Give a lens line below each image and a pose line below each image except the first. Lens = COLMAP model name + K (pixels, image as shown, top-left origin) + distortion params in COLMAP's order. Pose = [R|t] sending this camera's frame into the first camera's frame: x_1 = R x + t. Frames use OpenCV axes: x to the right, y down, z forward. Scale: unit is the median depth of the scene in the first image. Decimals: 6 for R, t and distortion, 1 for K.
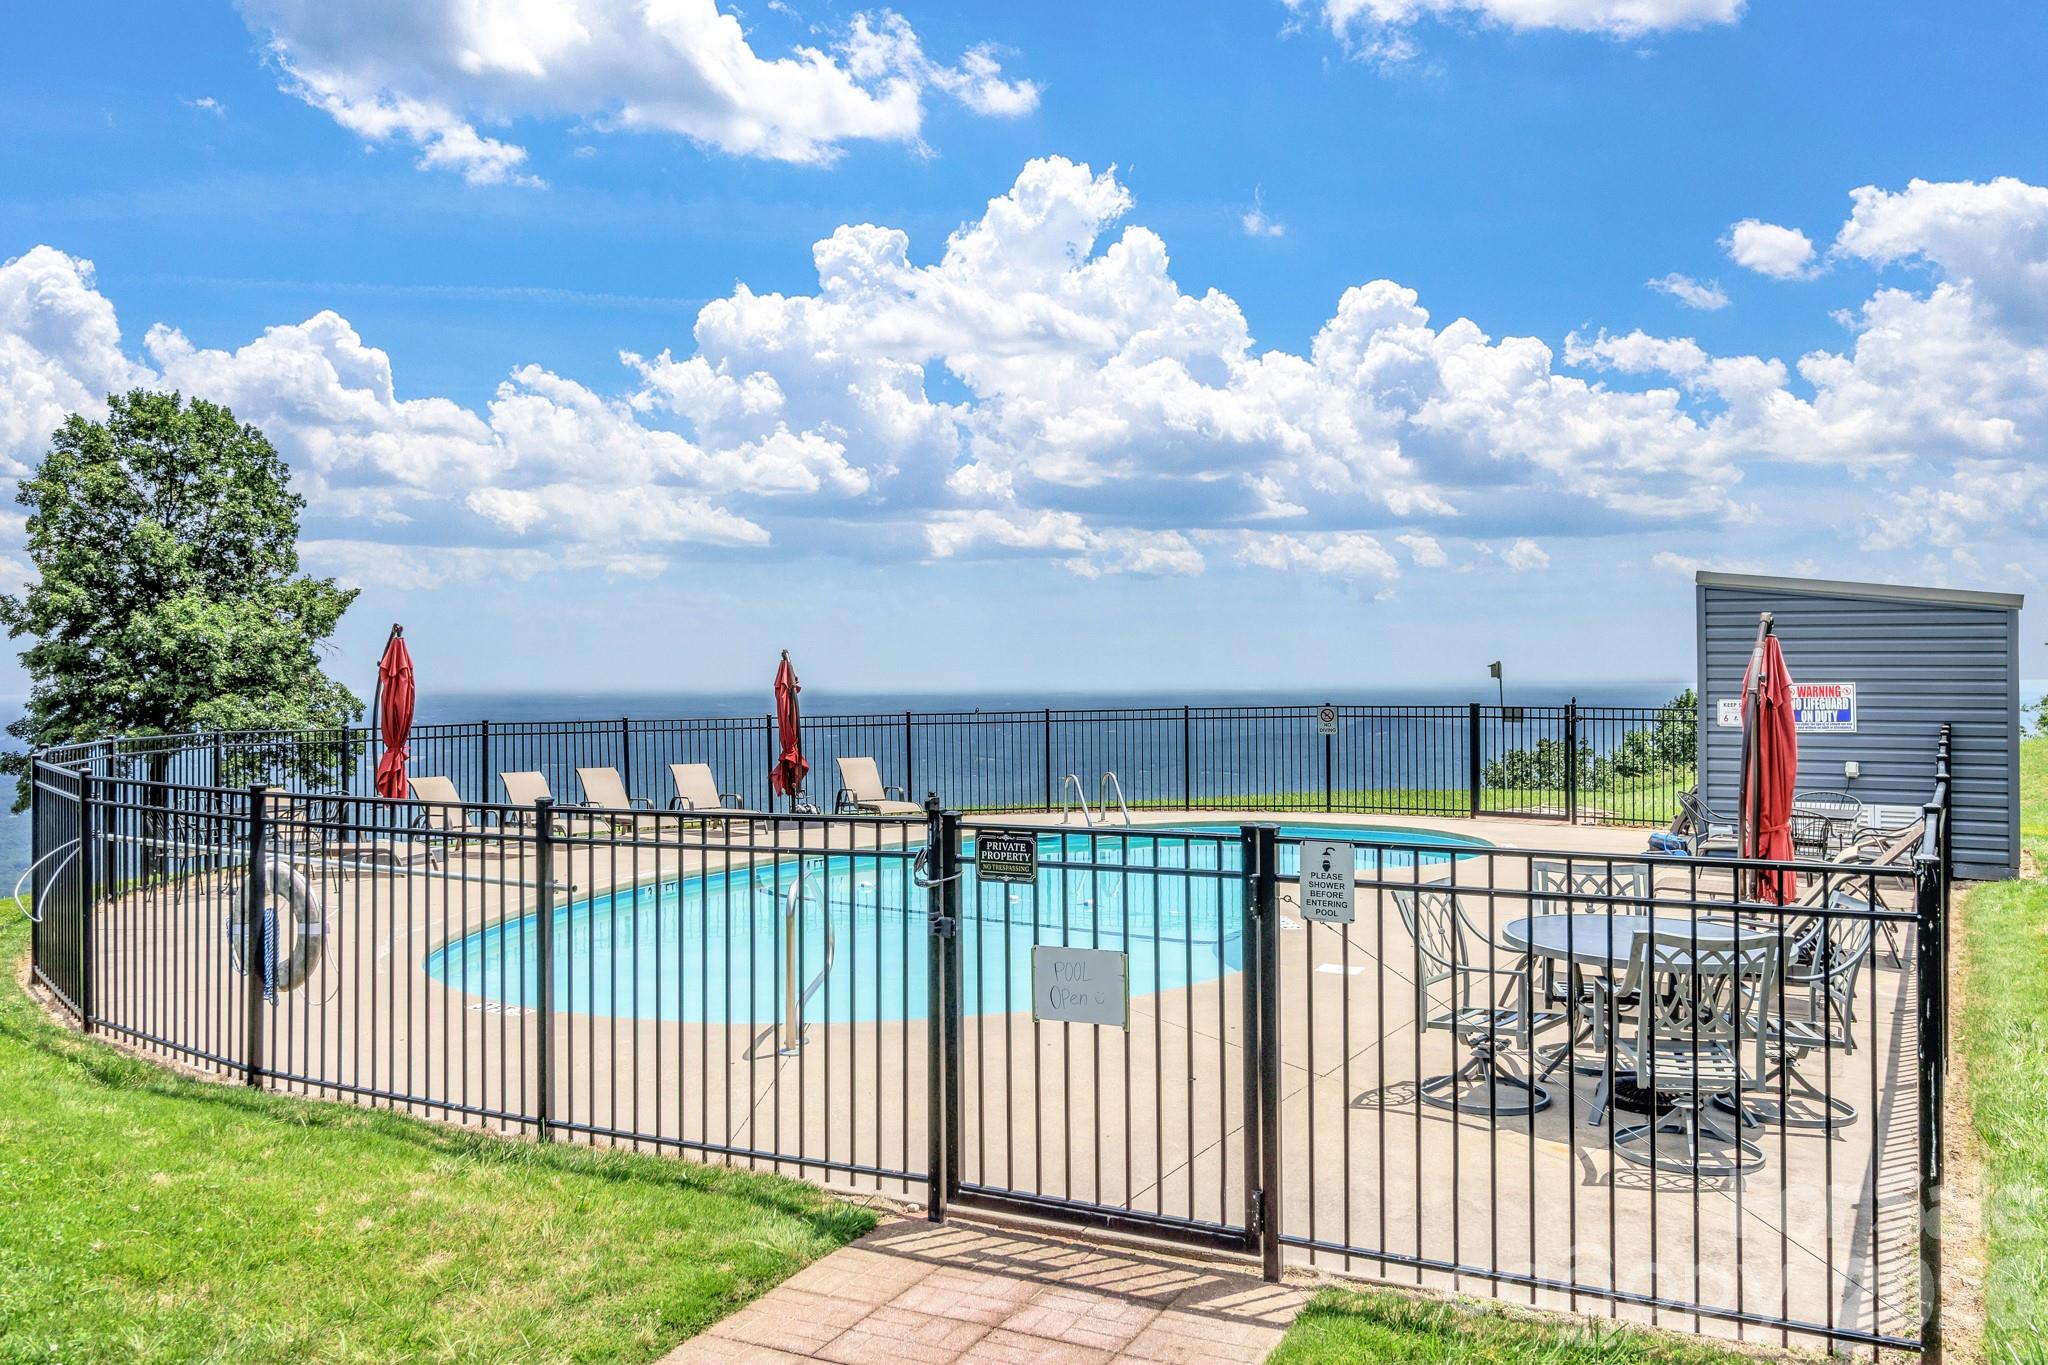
lens RADIAL K [[1674.5, 0, 1024.0], [0, 1674.5, 682.5], [0, 0, 1]] dist [0.001116, 0.090316]
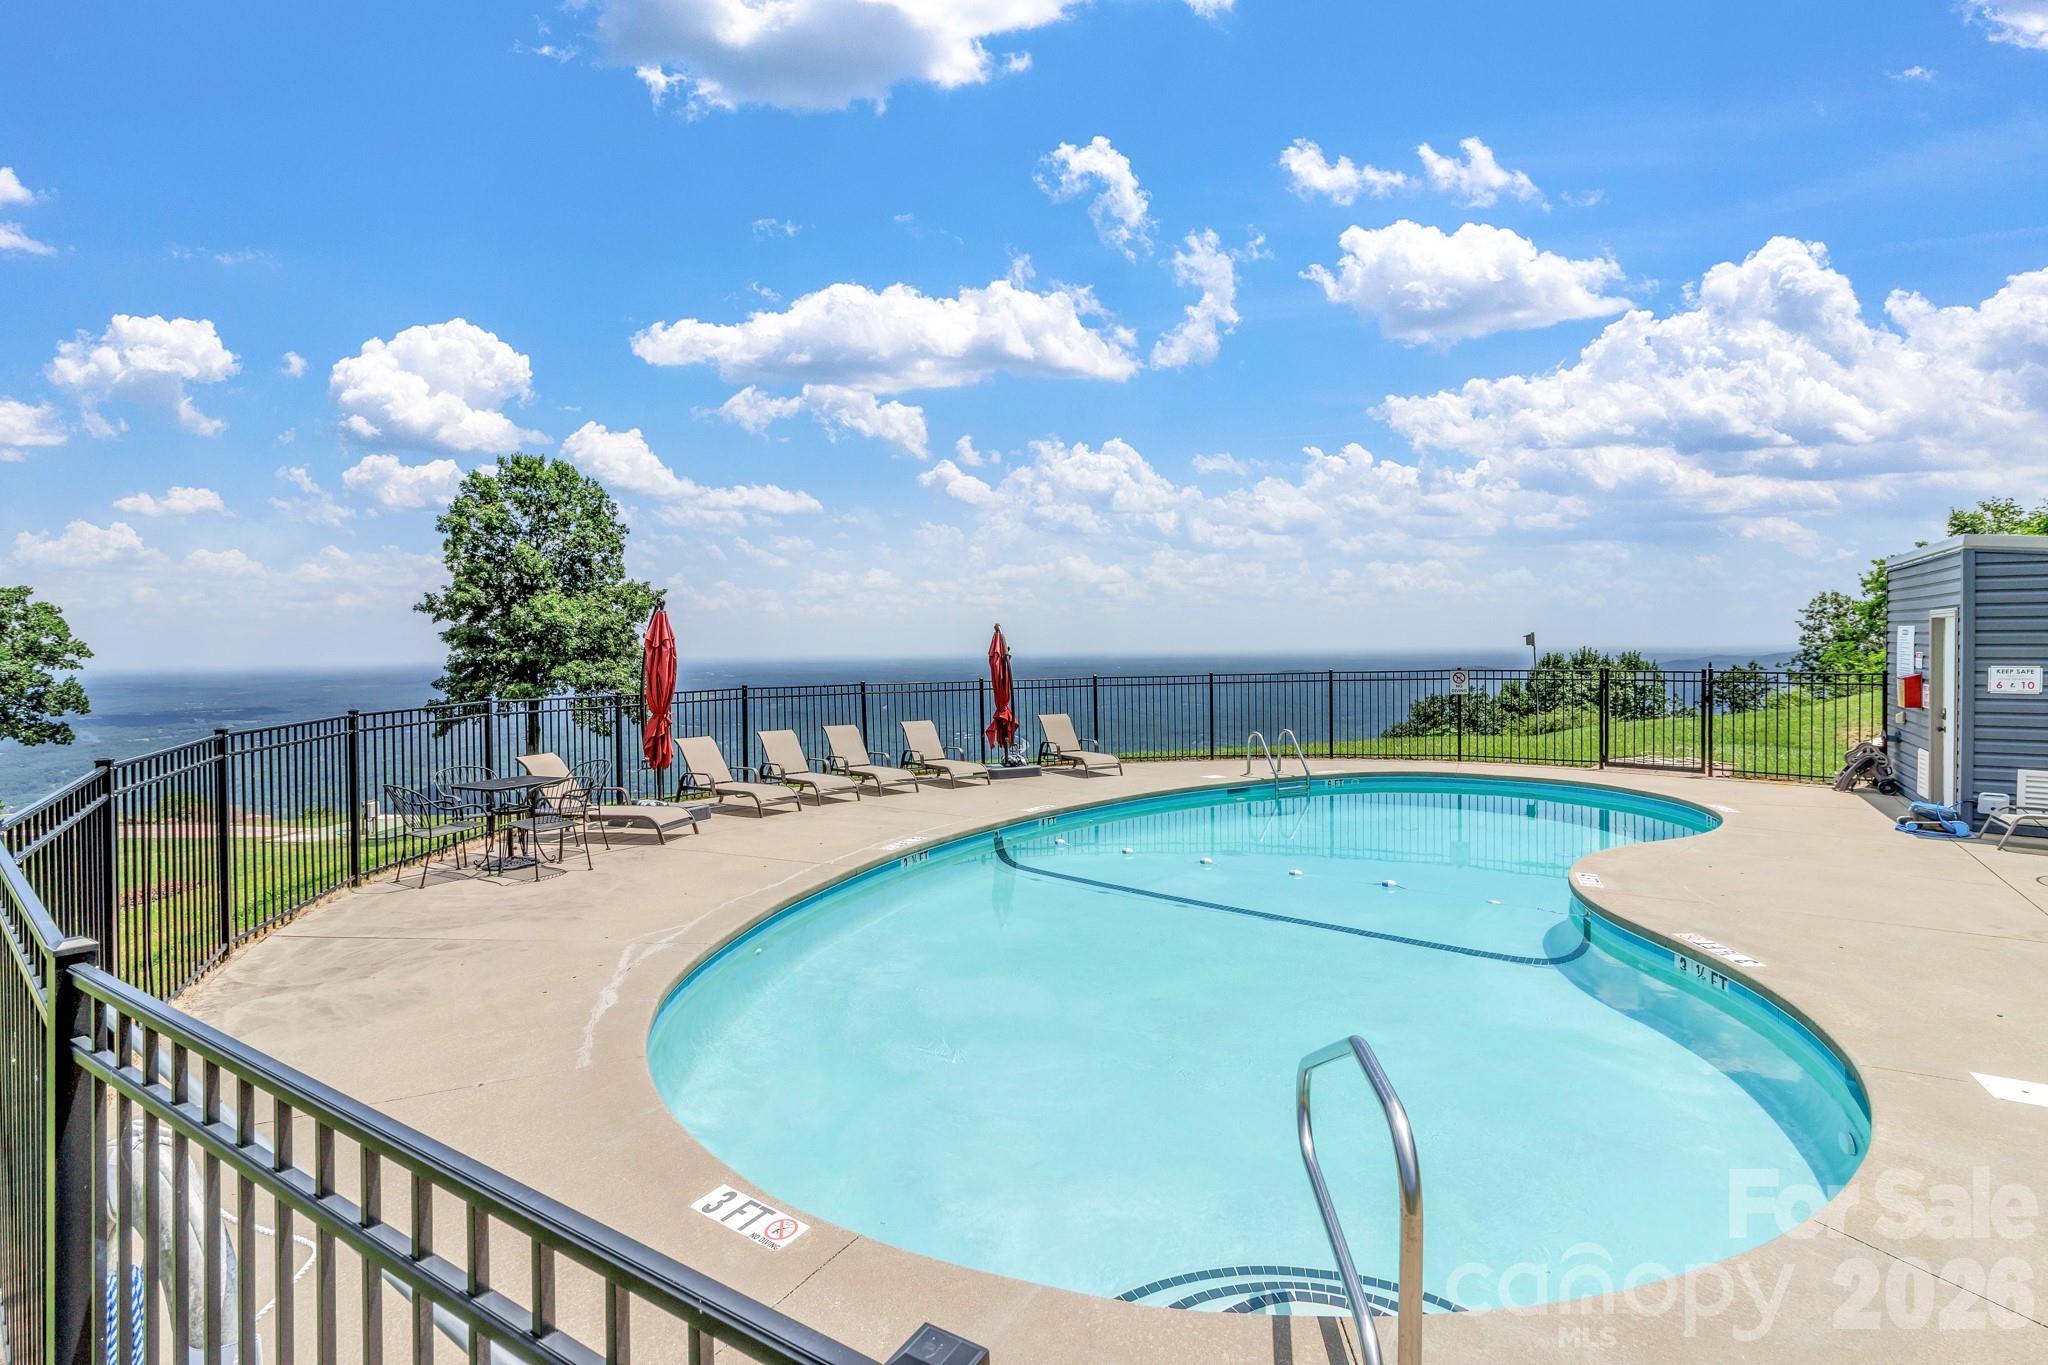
lens RADIAL K [[939.5, 0, 1030.5], [0, 939.5, 658.4], [0, 0, 1]] dist [-0.000971, 0.000775]
pose [[0.999742, -0.003340, -0.022449, -0.058084], [0.003540, 0.999954, 0.008870, -0.000501], [0.022419, -0.008947, 0.999709, 0.188989]]
